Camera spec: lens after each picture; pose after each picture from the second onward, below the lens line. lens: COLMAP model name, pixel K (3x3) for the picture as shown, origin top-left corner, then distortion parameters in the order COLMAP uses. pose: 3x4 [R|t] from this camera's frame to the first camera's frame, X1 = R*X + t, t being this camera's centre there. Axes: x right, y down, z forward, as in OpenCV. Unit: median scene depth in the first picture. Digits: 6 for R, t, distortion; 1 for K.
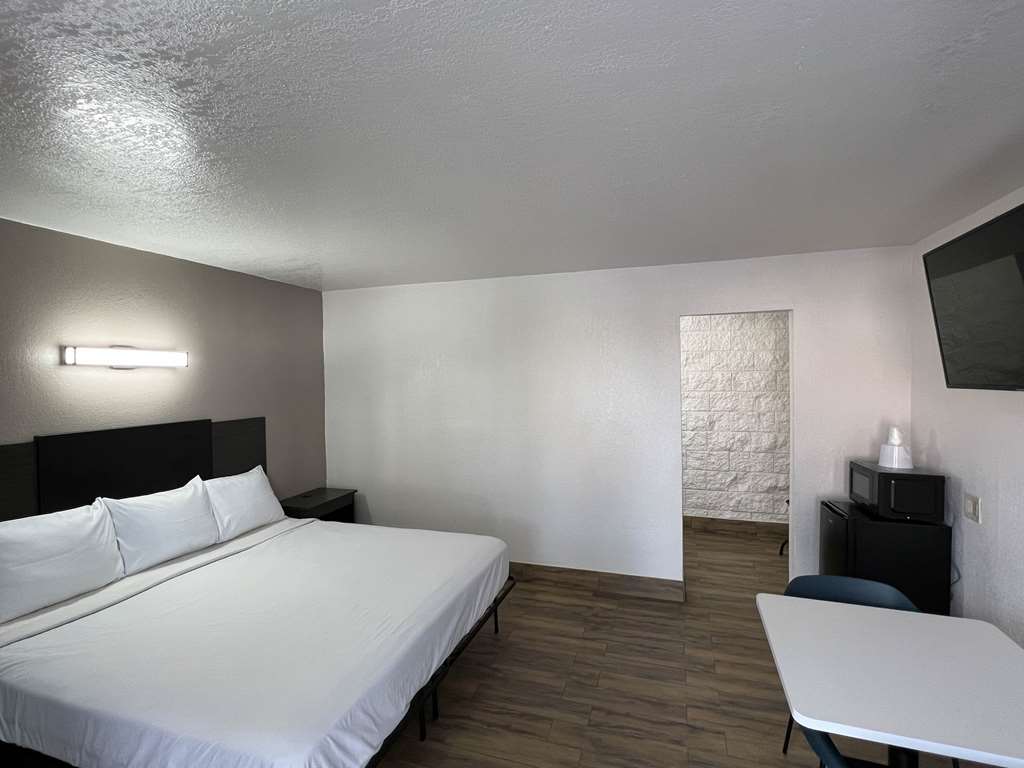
lens RADIAL K [[488.9, 0, 512.2], [0, 488.9, 382.9], [0, 0, 1]] dist [-0.002216, -0.000424]
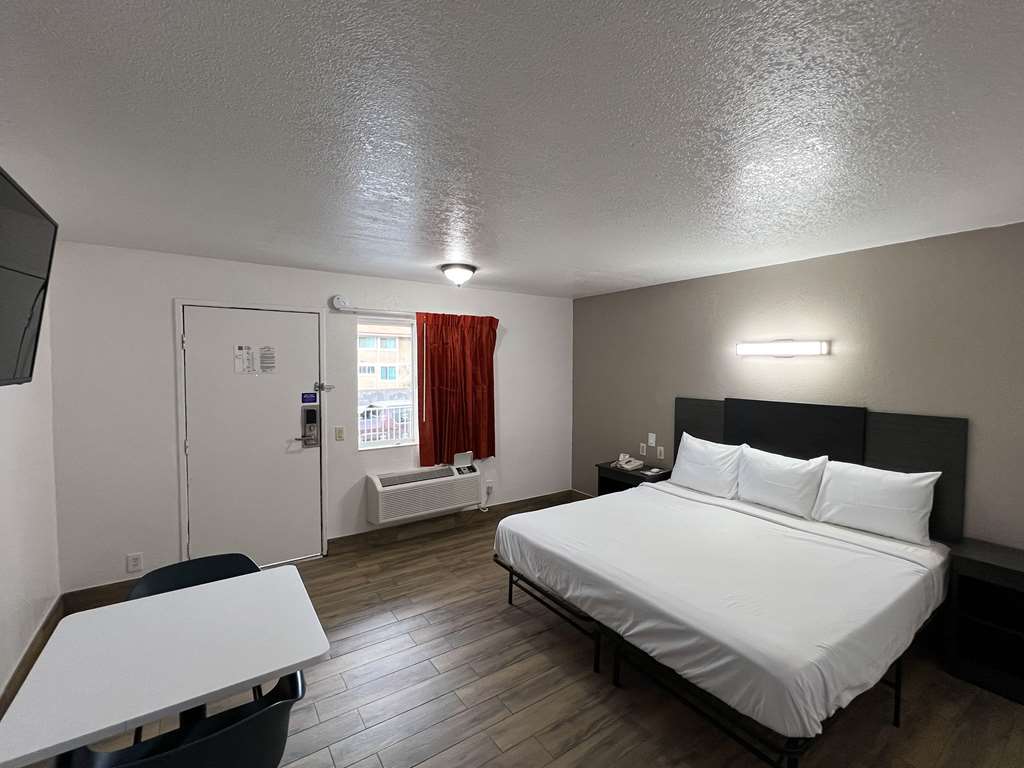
lens RADIAL K [[459.2, 0, 518.9], [0, 459.2, 386.1], [0, 0, 1]] dist [0.014788, 0.000059]
pose [[-0.588544, 0.048844, -0.806989, 0.647813], [-0.012388, 0.997511, 0.069410, -0.029872], [0.808371, 0.050848, -0.586474, 1.192986]]
